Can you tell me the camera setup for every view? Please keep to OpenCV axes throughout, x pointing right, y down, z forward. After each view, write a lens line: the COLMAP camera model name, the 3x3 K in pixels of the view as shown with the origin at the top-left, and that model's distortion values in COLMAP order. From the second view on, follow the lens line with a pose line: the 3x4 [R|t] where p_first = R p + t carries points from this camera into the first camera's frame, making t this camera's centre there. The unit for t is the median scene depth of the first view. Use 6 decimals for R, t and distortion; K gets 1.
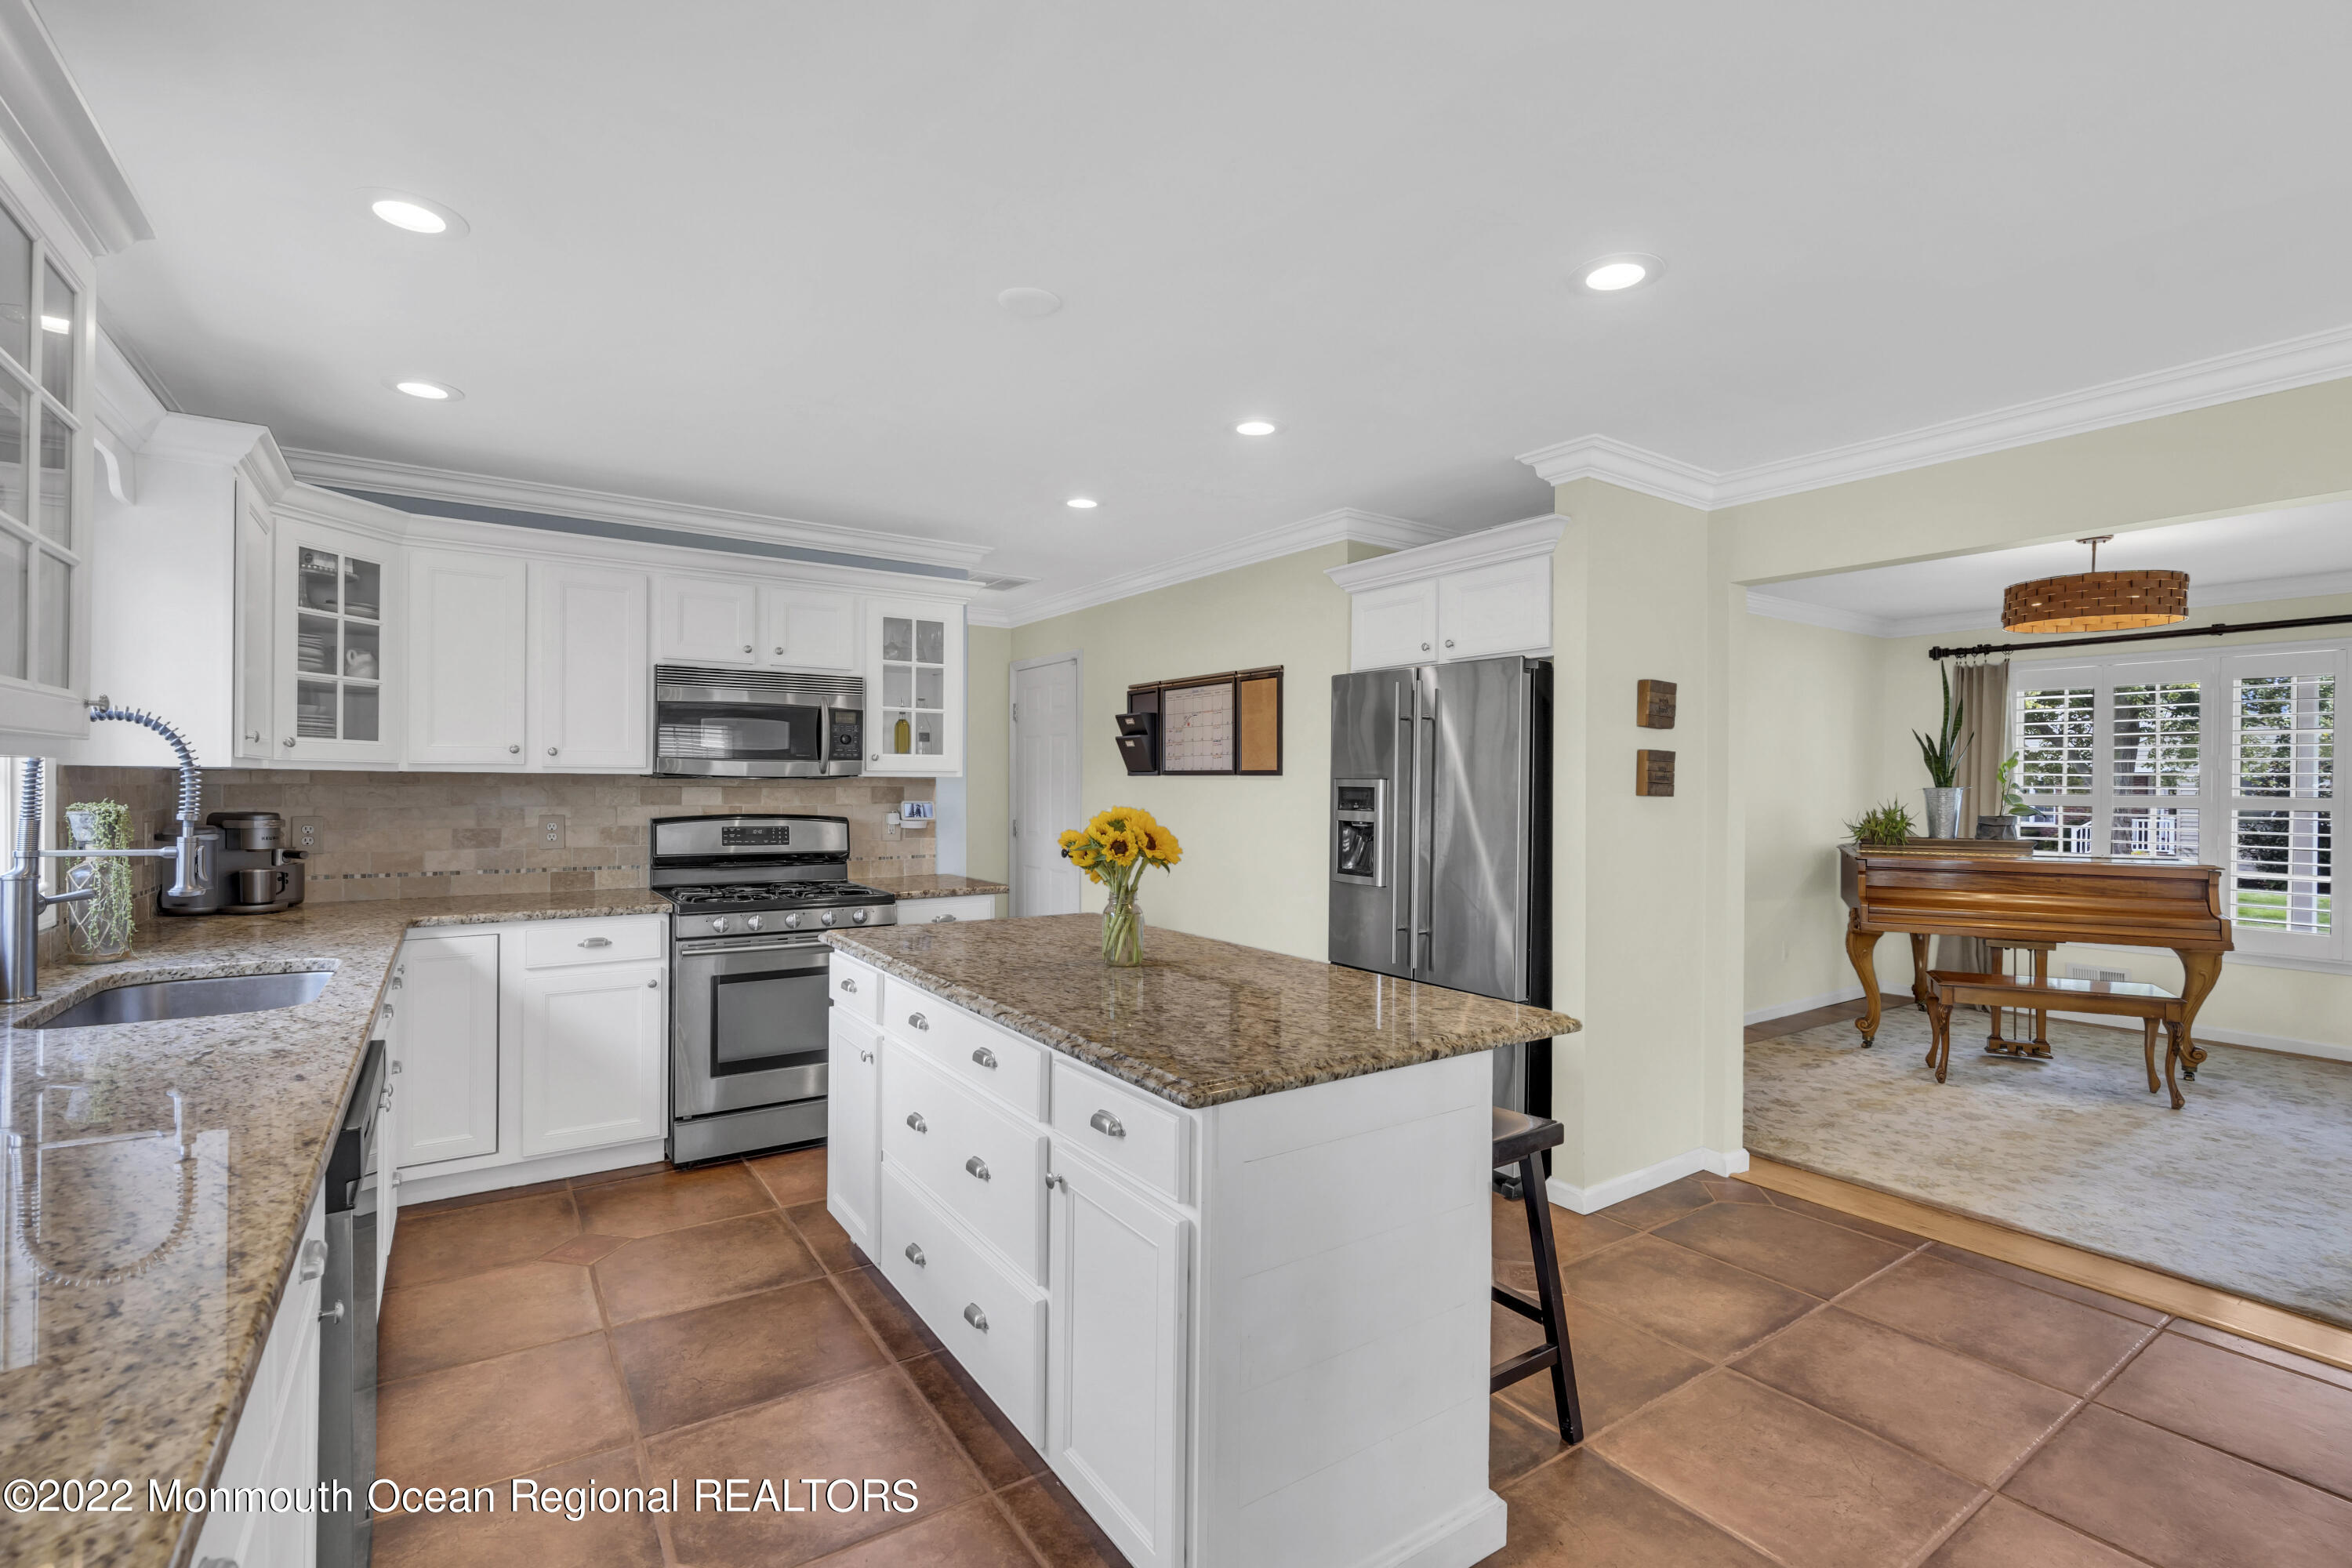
lens RADIAL K [[1063.7, 0, 1189.5], [0, 1063.7, 785.6], [0, 0, 1]] dist [-0.008297, 0.002357]
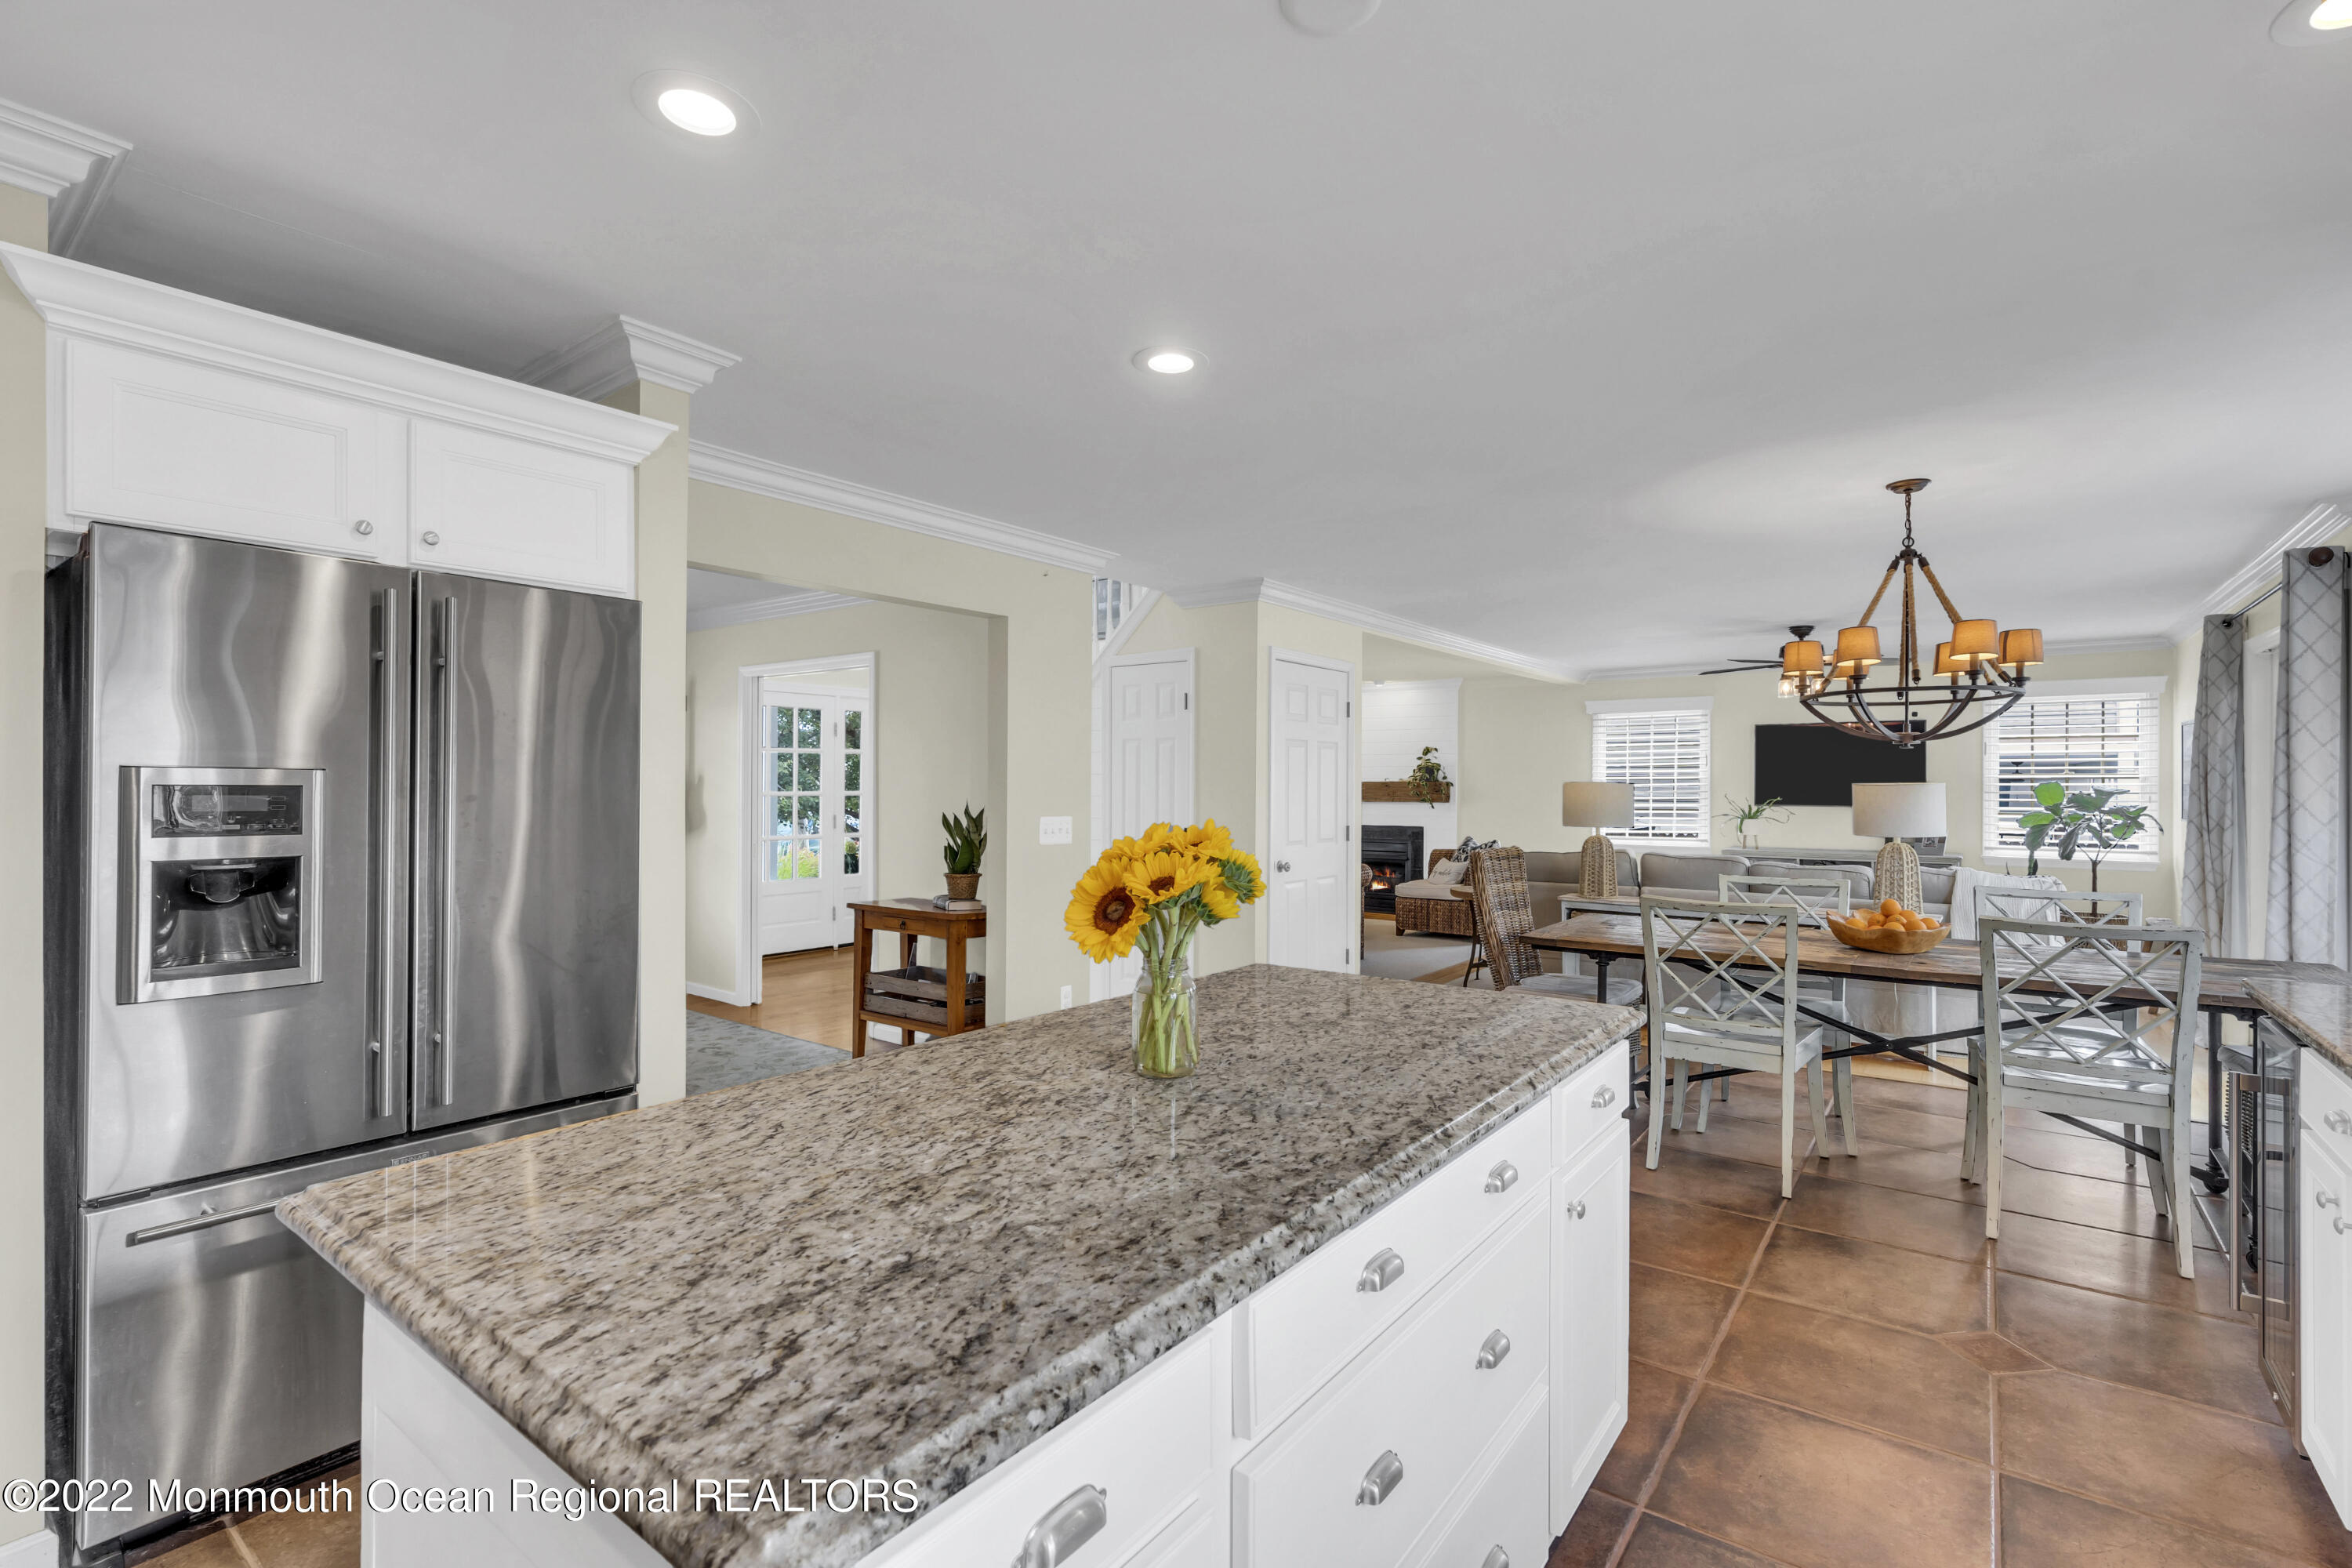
lens RADIAL K [[1063.7, 0, 1182.7], [0, 1063.7, 782.5], [0, 0, 1]] dist [-0.008297, 0.002357]
pose [[-0.312880, -0.006042, 0.949773, -0.431068], [-0.003938, 0.999979, 0.005065, -0.004021], [-0.949784, -0.002155, -0.312898, 0.774601]]
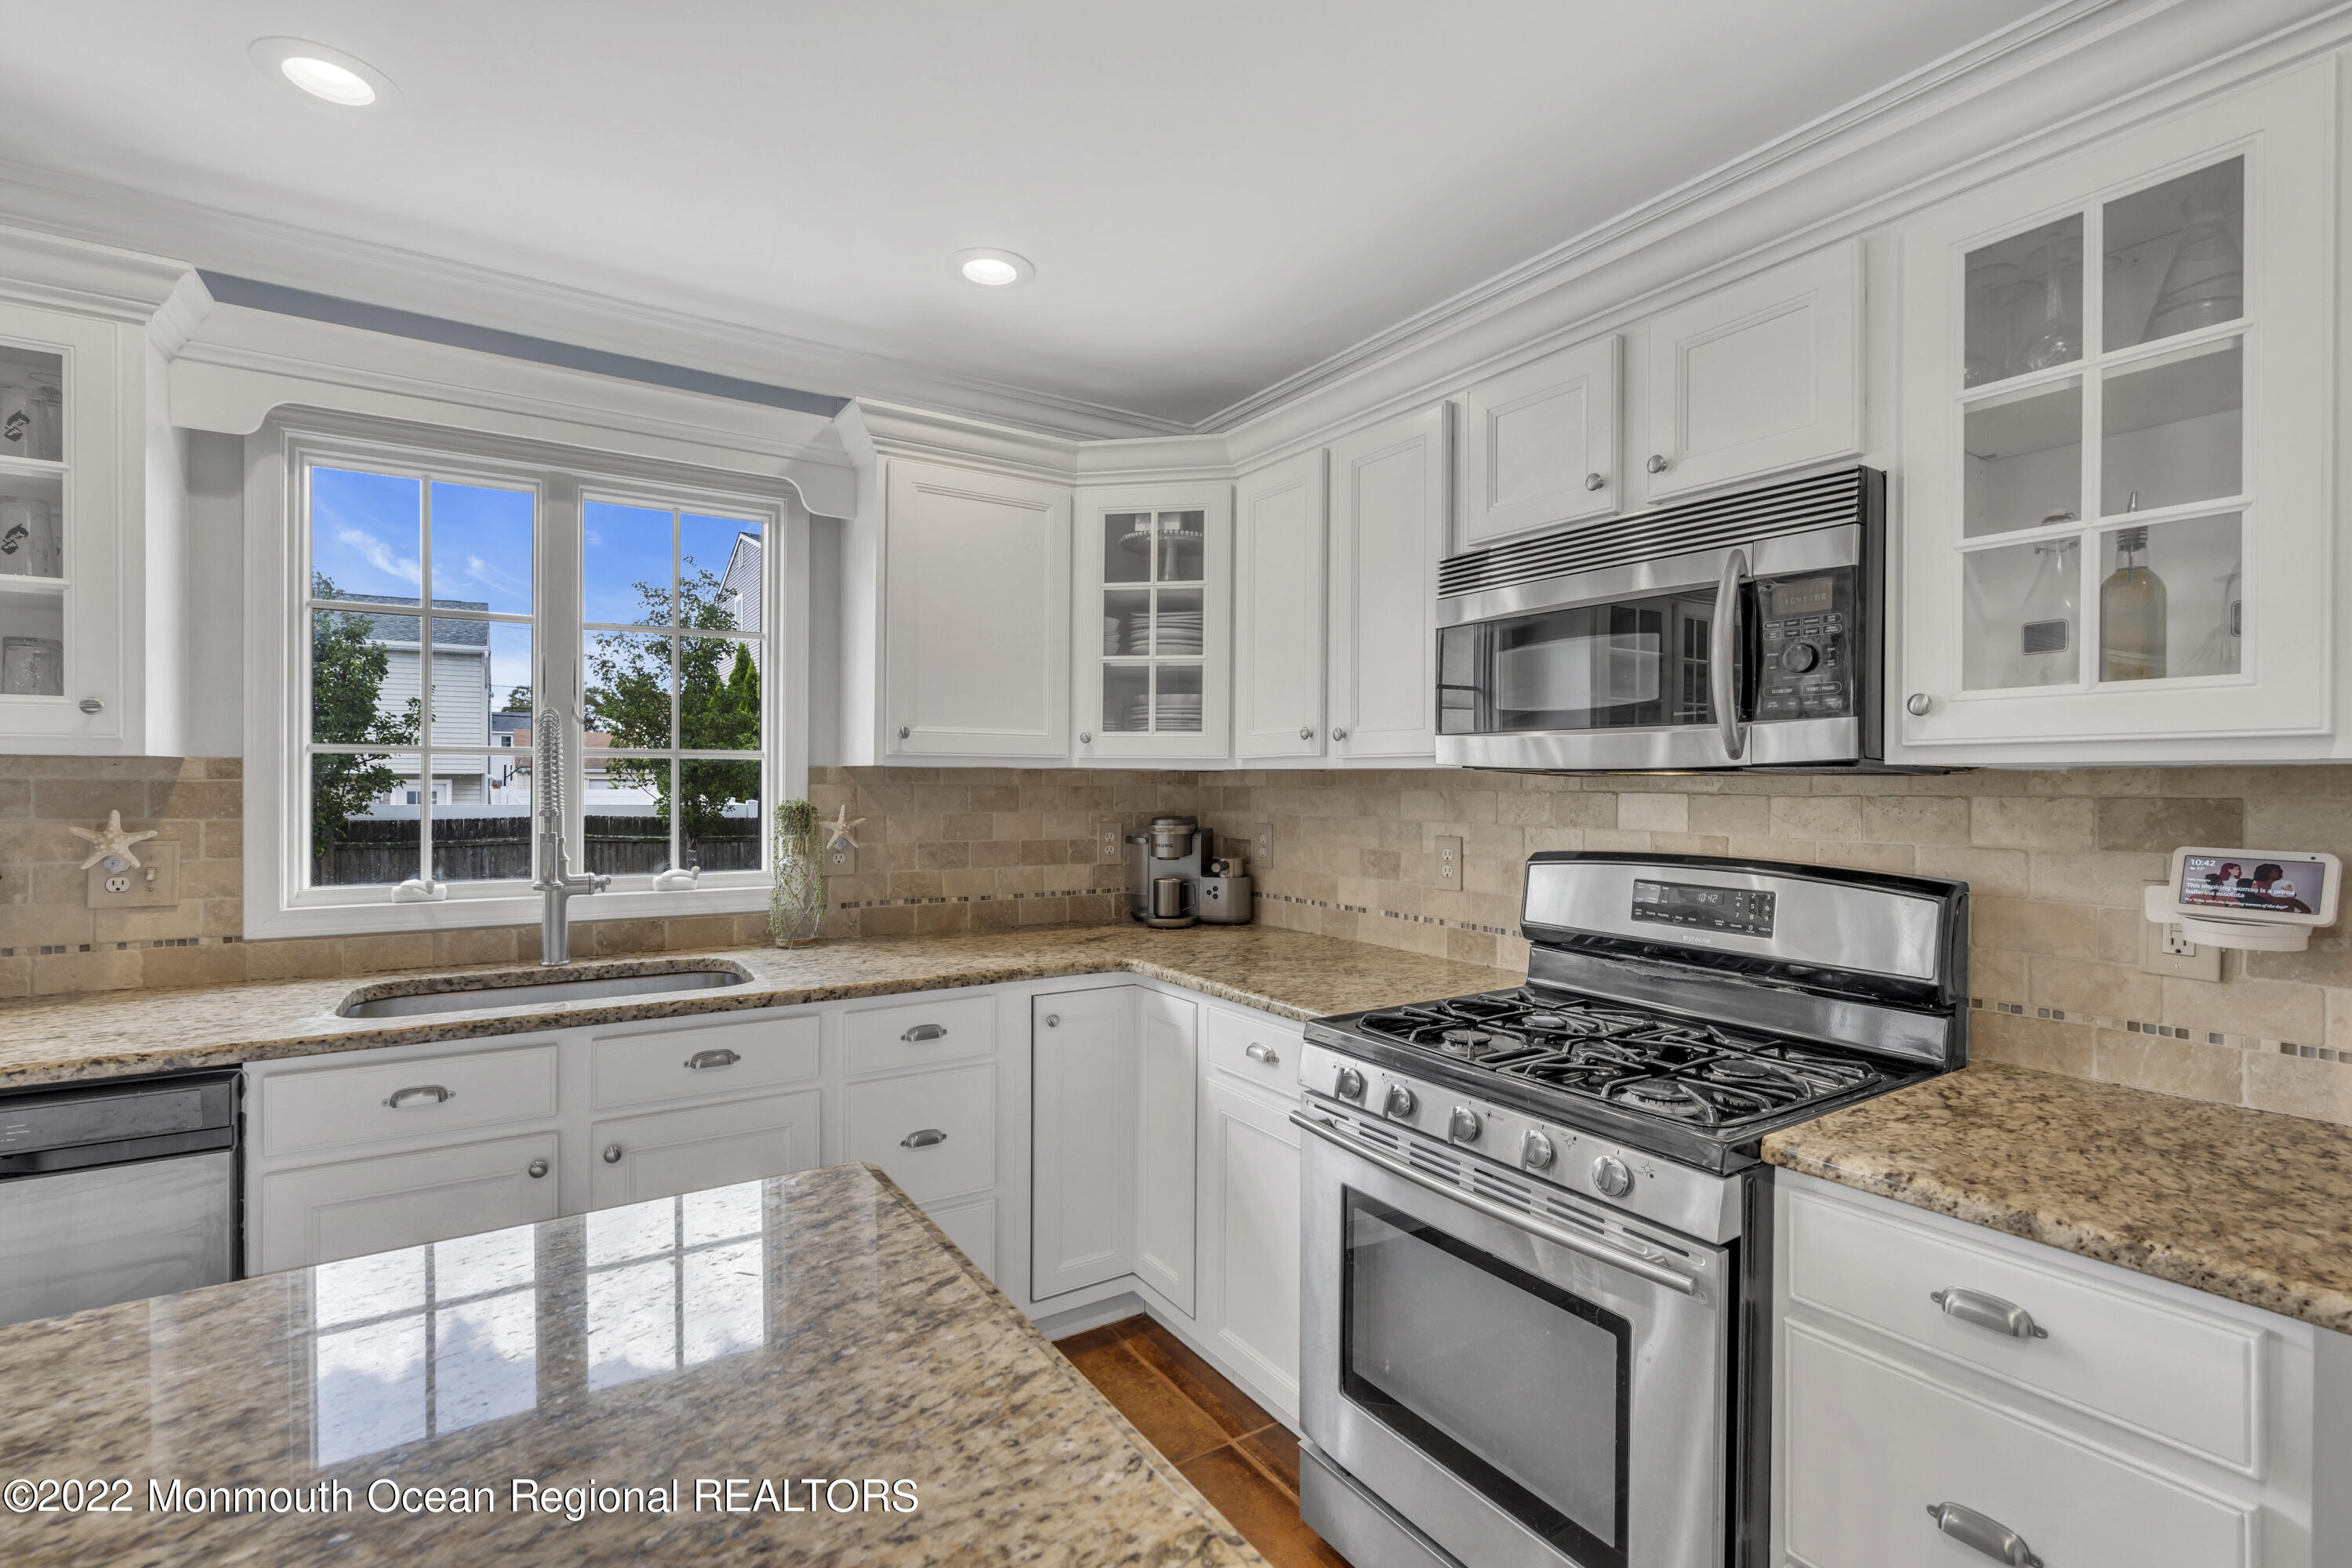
lens RADIAL K [[1063.7, 0, 1187.2], [0, 1063.7, 785.9], [0, 0, 1]] dist [-0.008297, 0.002357]
pose [[-0.023334, -0.002915, -0.999723, 0.031731], [-0.008025, 0.999964, -0.002728, 0.000818], [0.999696, 0.007960, -0.023356, 0.882612]]
